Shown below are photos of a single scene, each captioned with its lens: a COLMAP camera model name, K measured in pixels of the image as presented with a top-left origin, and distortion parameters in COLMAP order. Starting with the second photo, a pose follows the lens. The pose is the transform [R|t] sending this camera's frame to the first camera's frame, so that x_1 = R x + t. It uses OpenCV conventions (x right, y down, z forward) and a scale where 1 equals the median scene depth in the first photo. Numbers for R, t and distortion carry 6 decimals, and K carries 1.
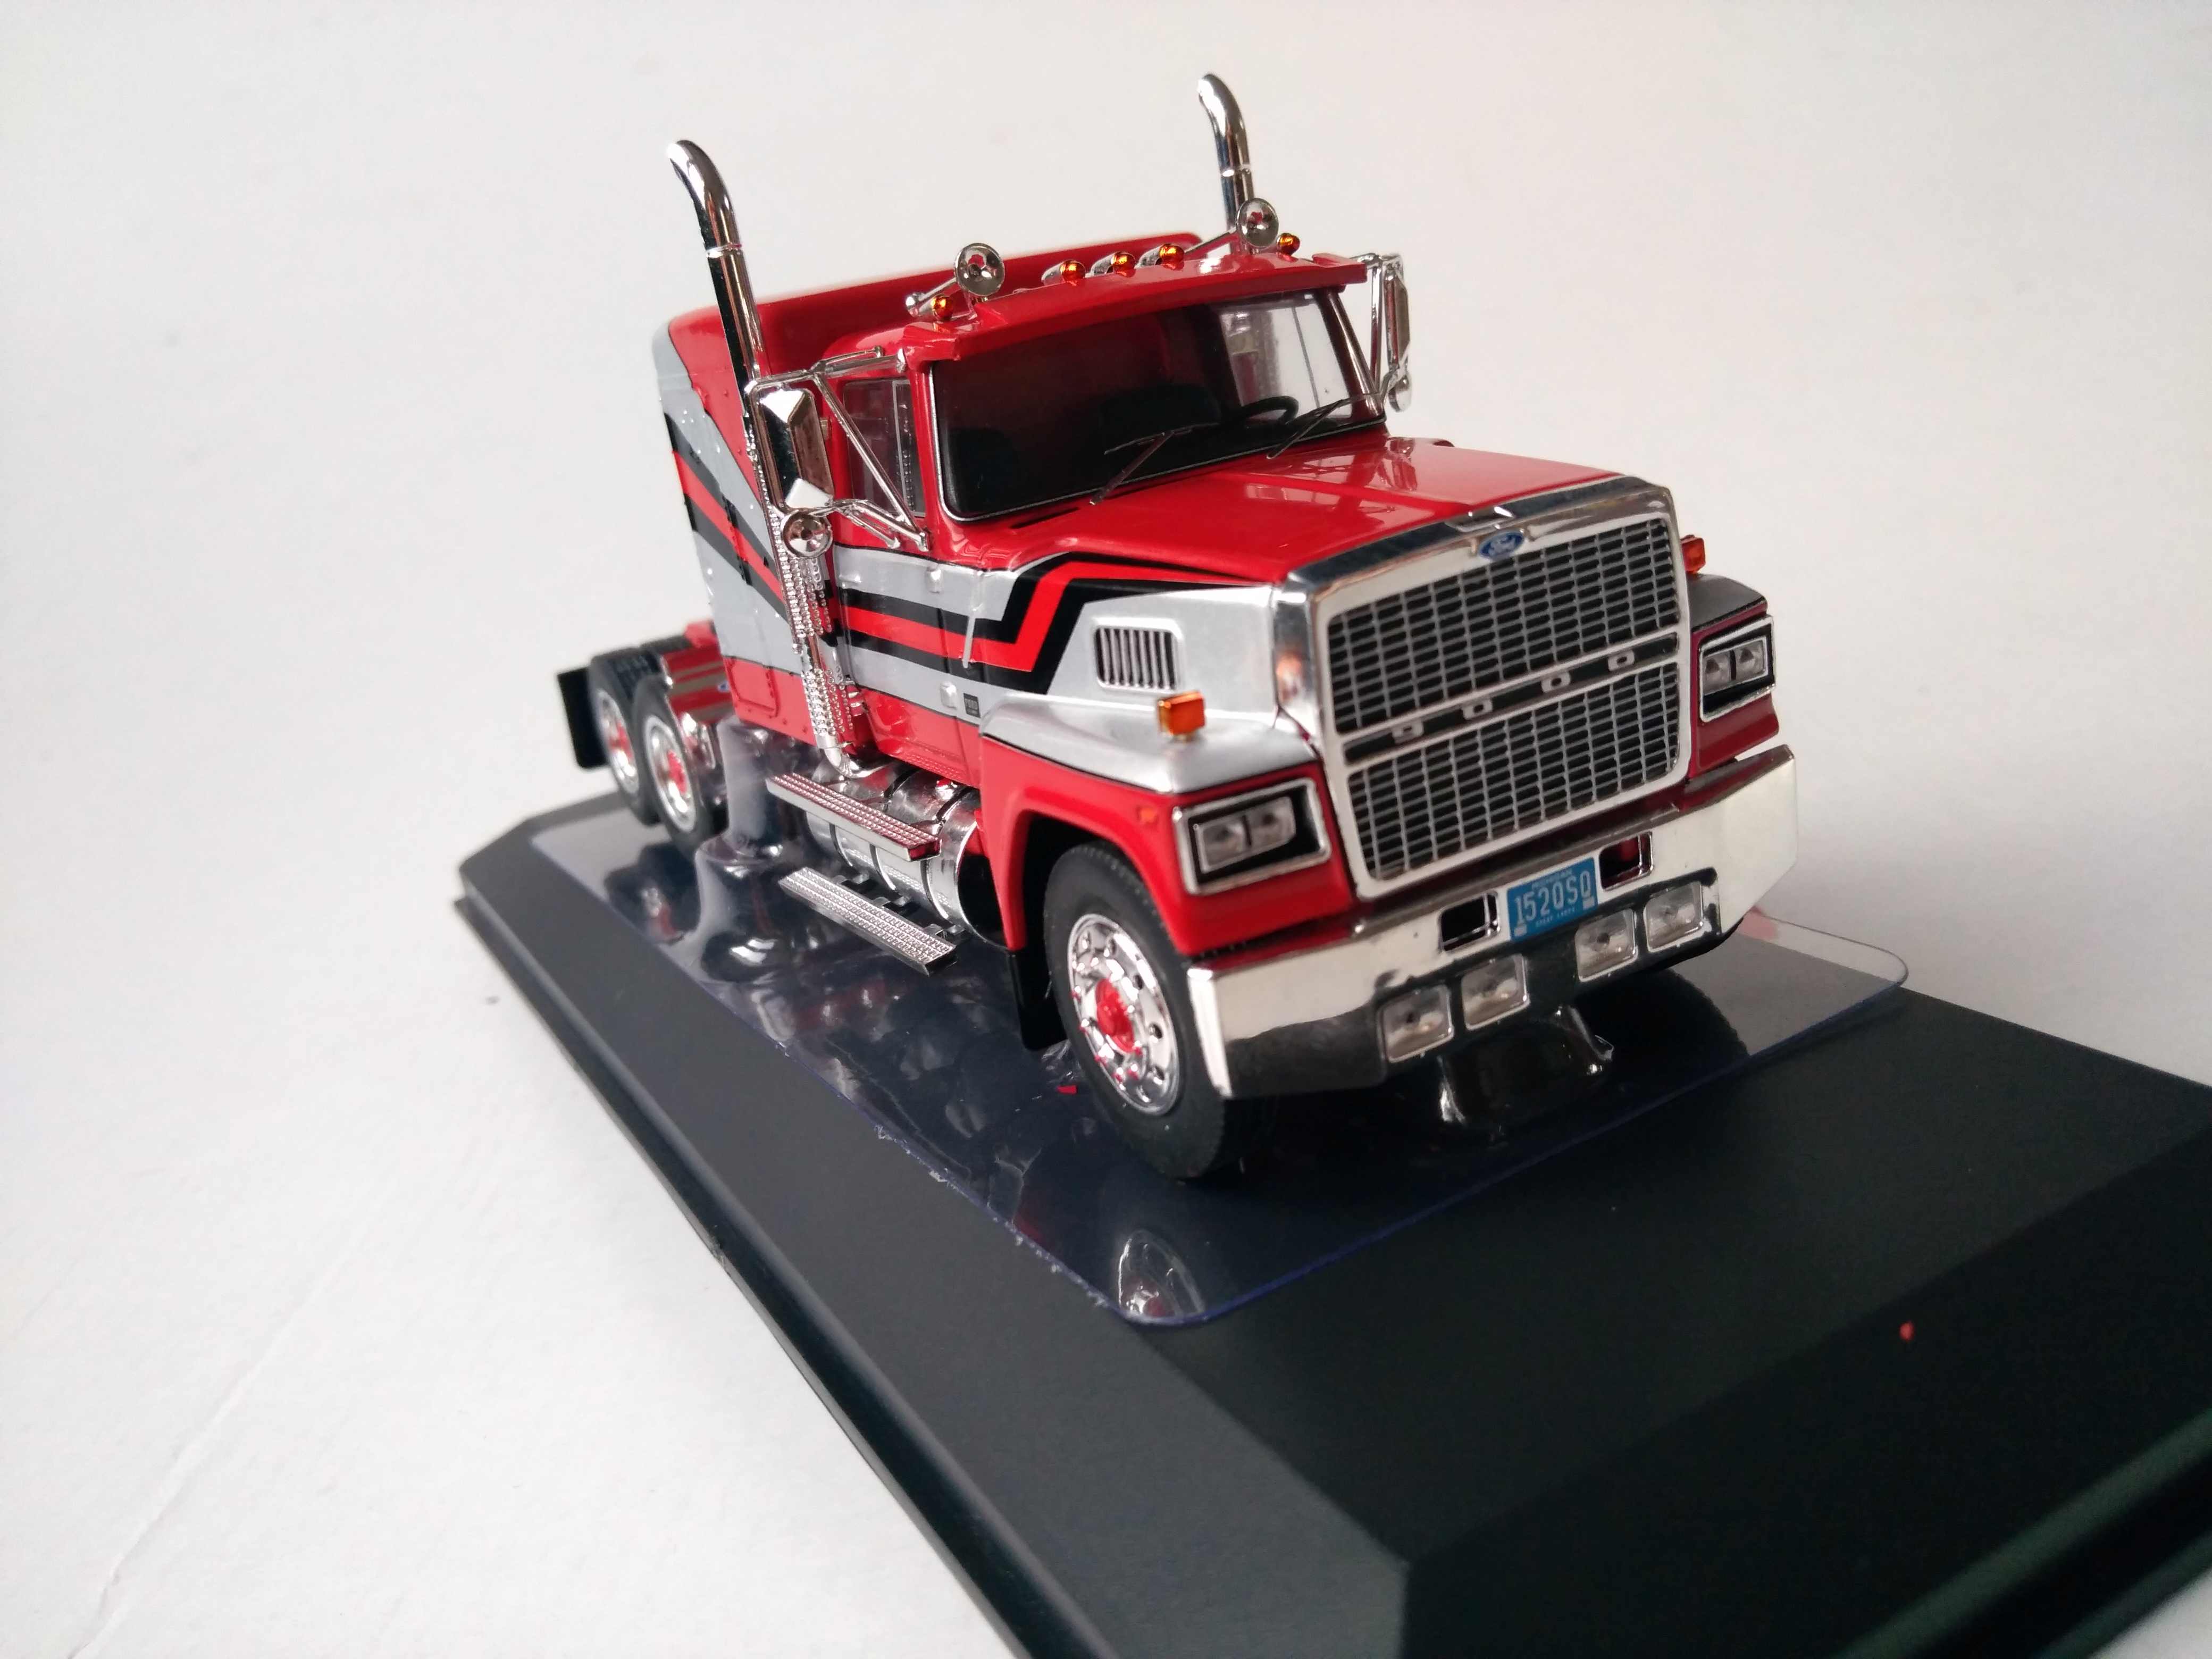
lens RADIAL K [[1870.6, 0, 1102.5], [0, 1870.6, 829.4], [0, 0, 1]] dist [0.052801, -0.143588]
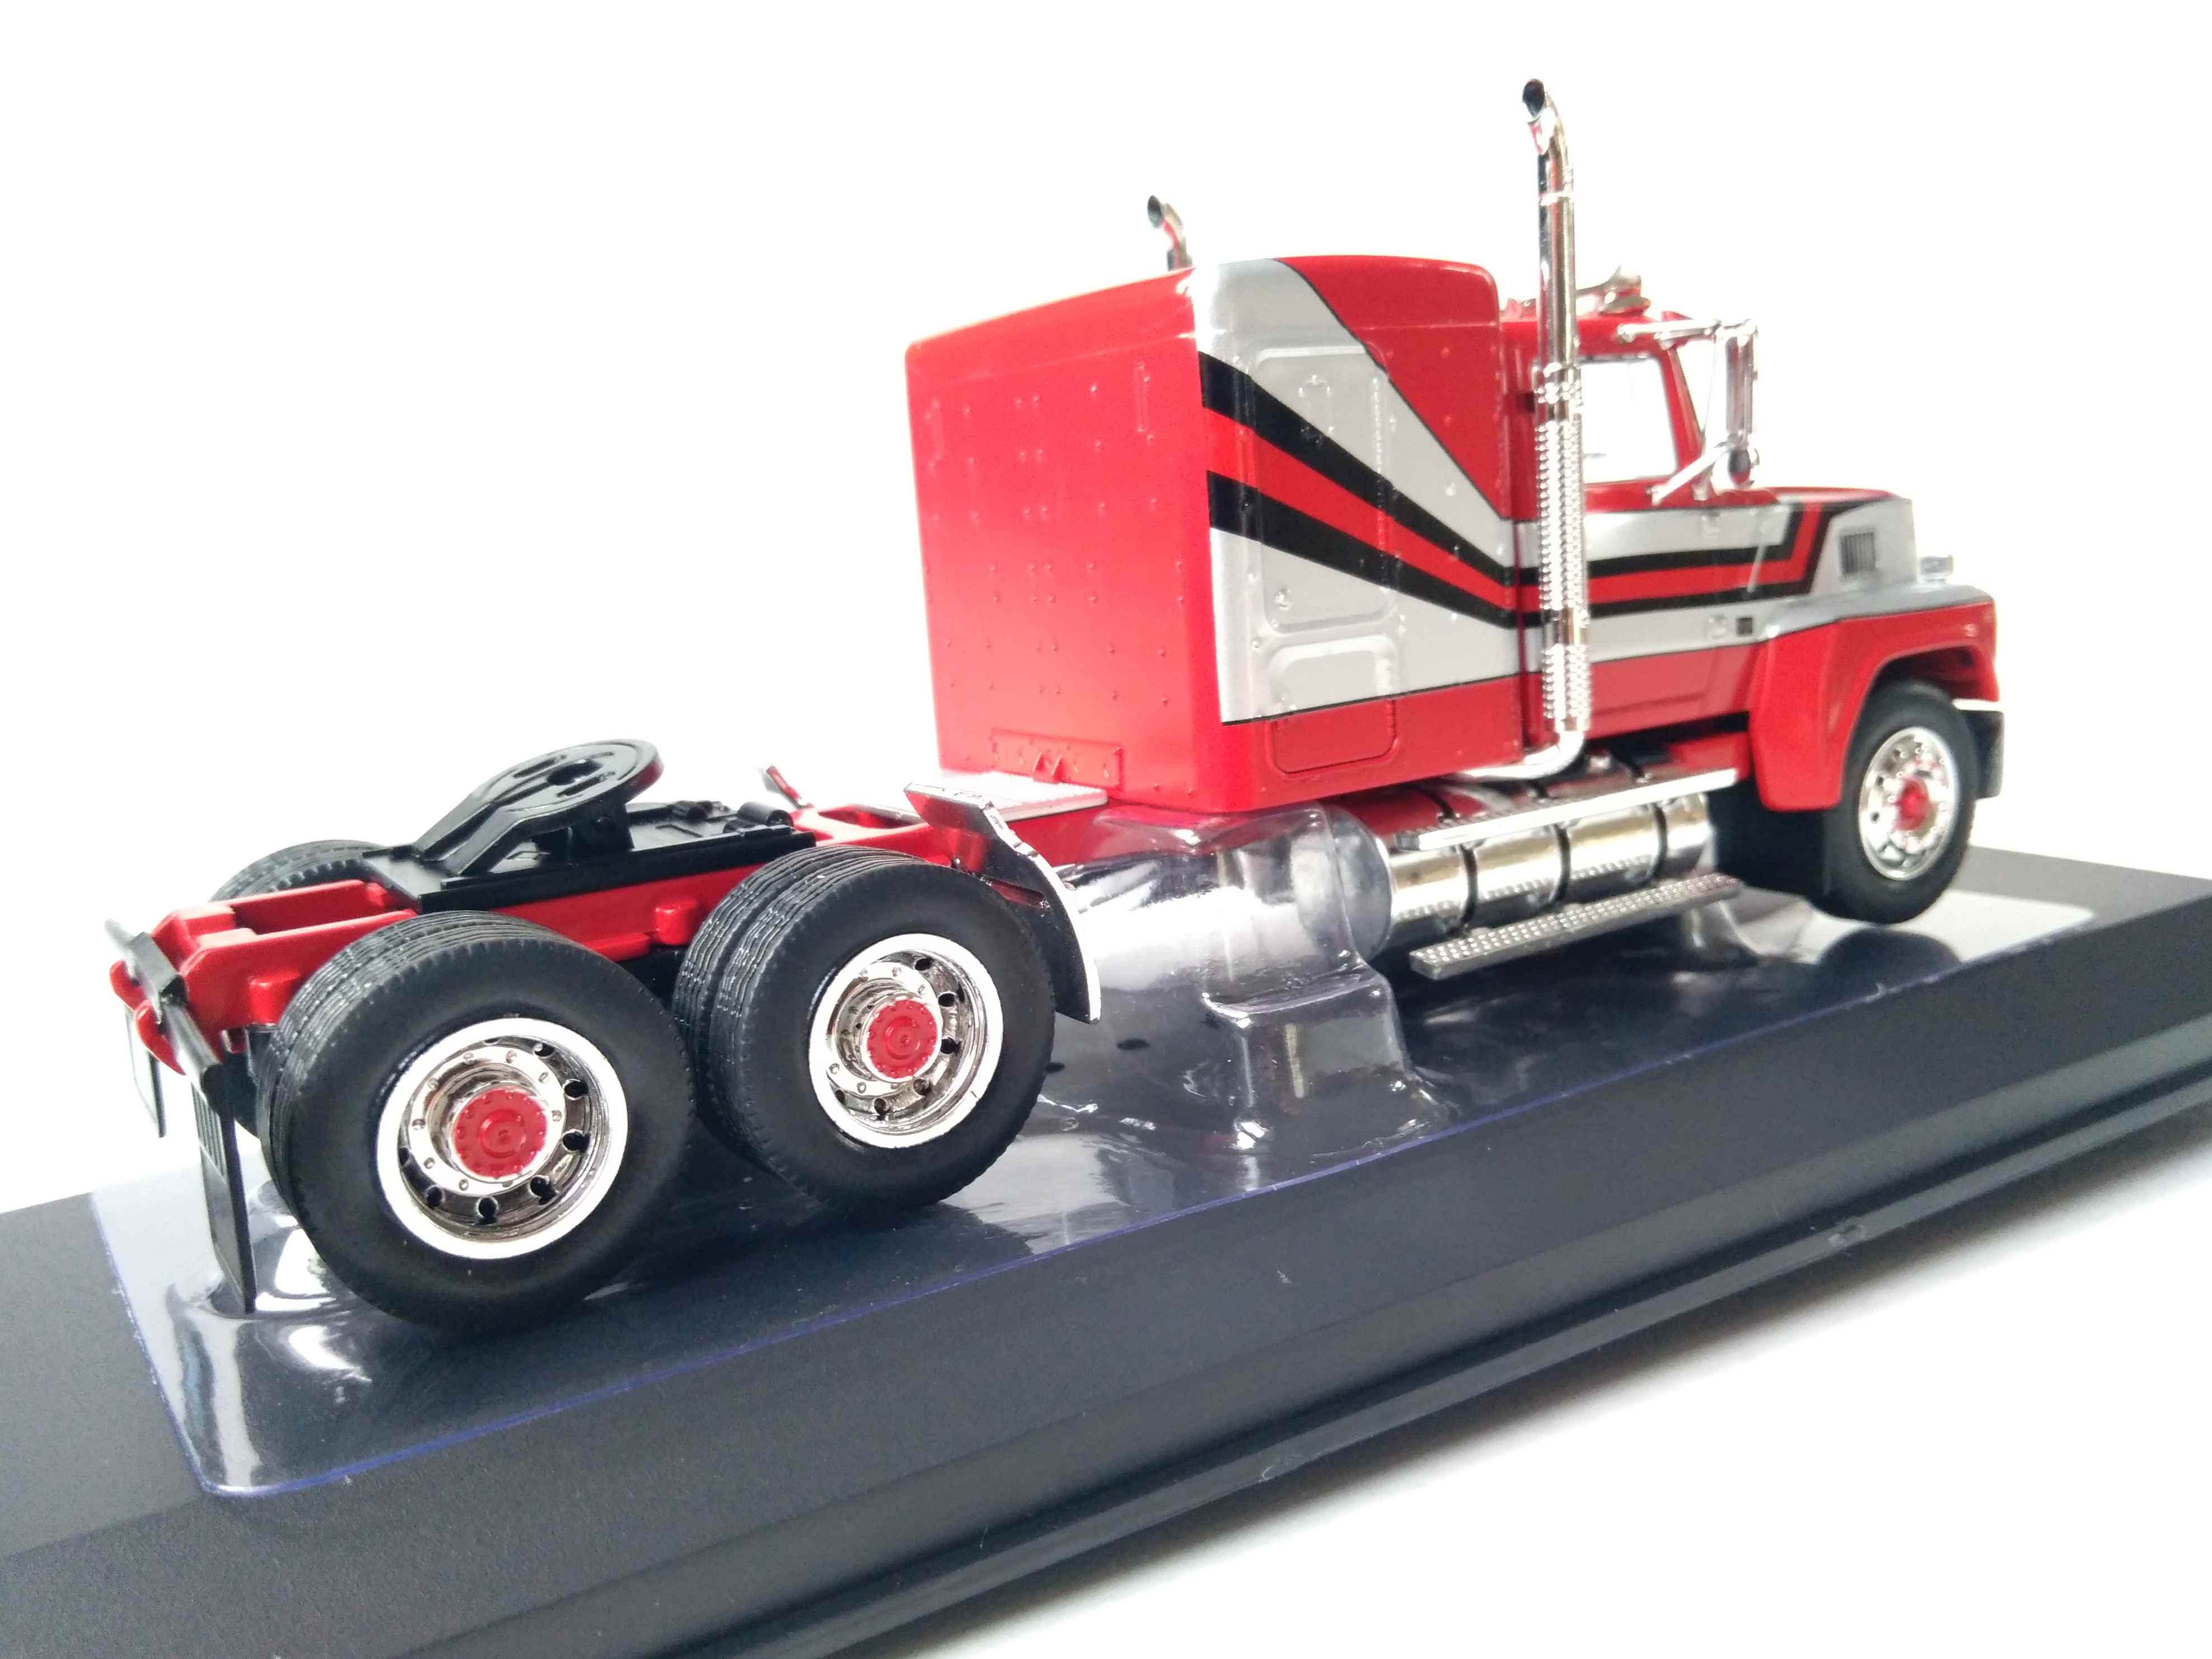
lens RADIAL K [[1870.6, 0, 1102.5], [0, 1870.6, 829.4], [0, 0, 1]] dist [0.052801, -0.143588]
pose [[-0.089204, -0.029991, 0.995562, -1.261400], [0.349306, 0.935120, 0.059468, -0.163034], [-0.932753, 0.353061, -0.072941, 1.547848]]
